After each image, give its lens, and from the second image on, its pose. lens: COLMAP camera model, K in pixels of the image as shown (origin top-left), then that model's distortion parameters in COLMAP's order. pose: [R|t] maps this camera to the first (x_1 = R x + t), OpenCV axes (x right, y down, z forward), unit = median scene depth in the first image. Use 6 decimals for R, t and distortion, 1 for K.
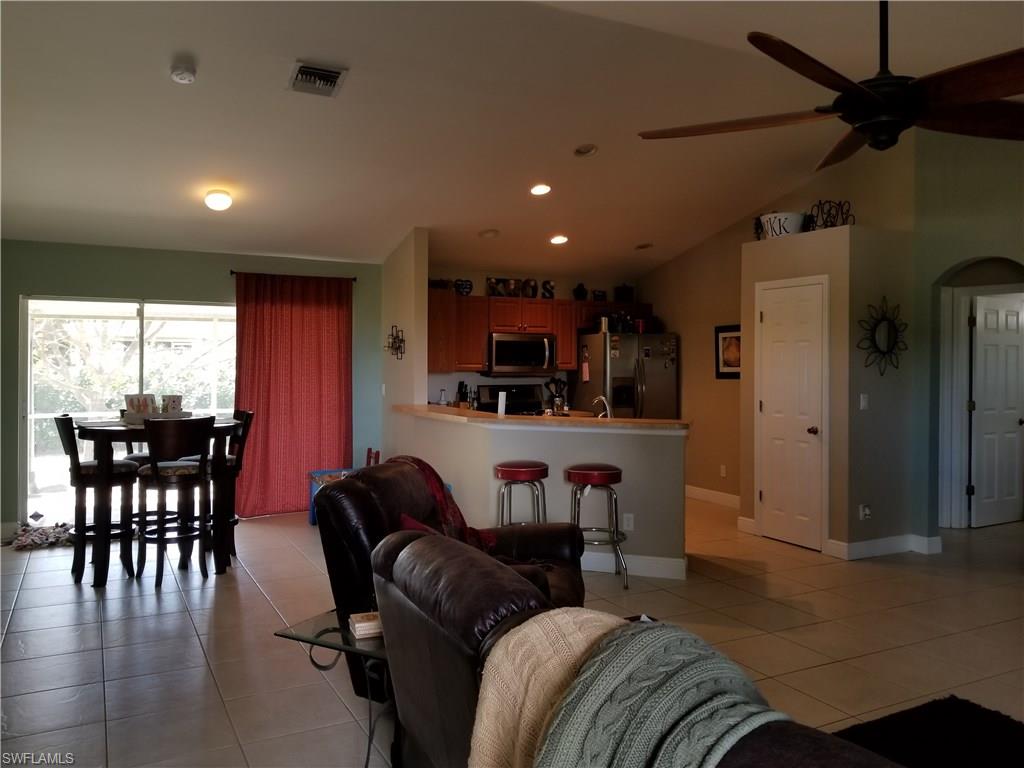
lens RADIAL K [[801.8, 0, 507.3], [0, 801.8, 364.0], [0, 0, 1]] dist [0.082944, -0.138416]
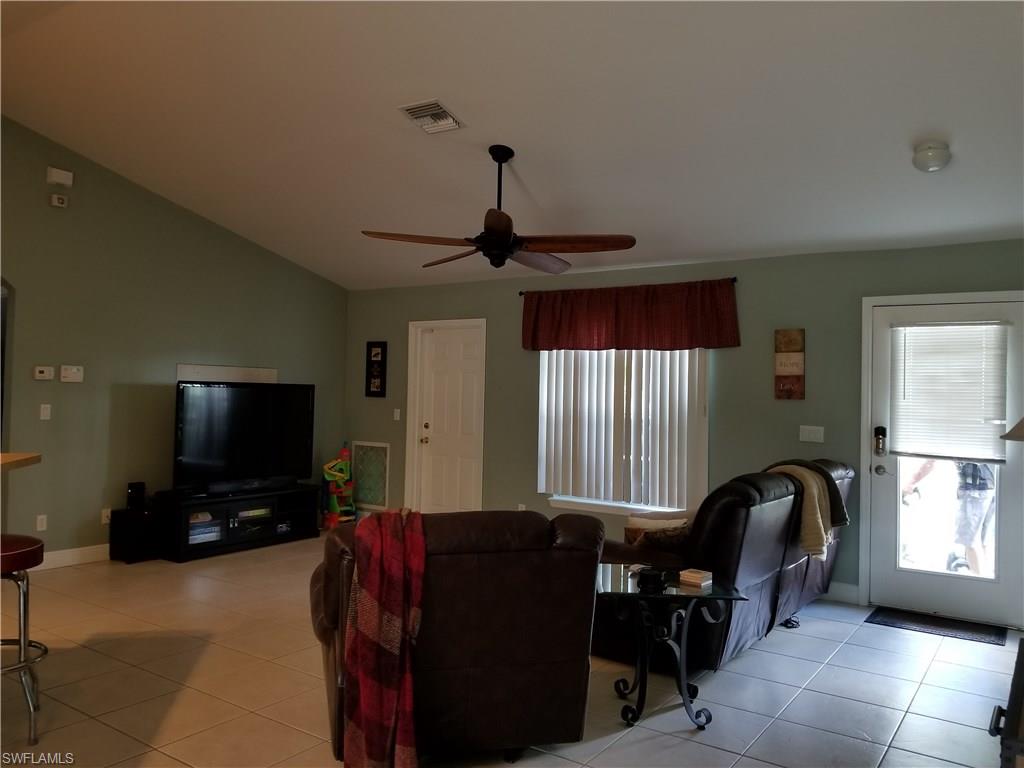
lens RADIAL K [[801.8, 0, 496.5], [0, 801.8, 371.4], [0, 0, 1]] dist [0.082944, -0.138416]
pose [[-0.456434, 0.009110, 0.889711, -0.513551], [-0.018118, 0.999645, -0.019531, 0.006859], [-0.889573, -0.025034, -0.456106, 0.812823]]
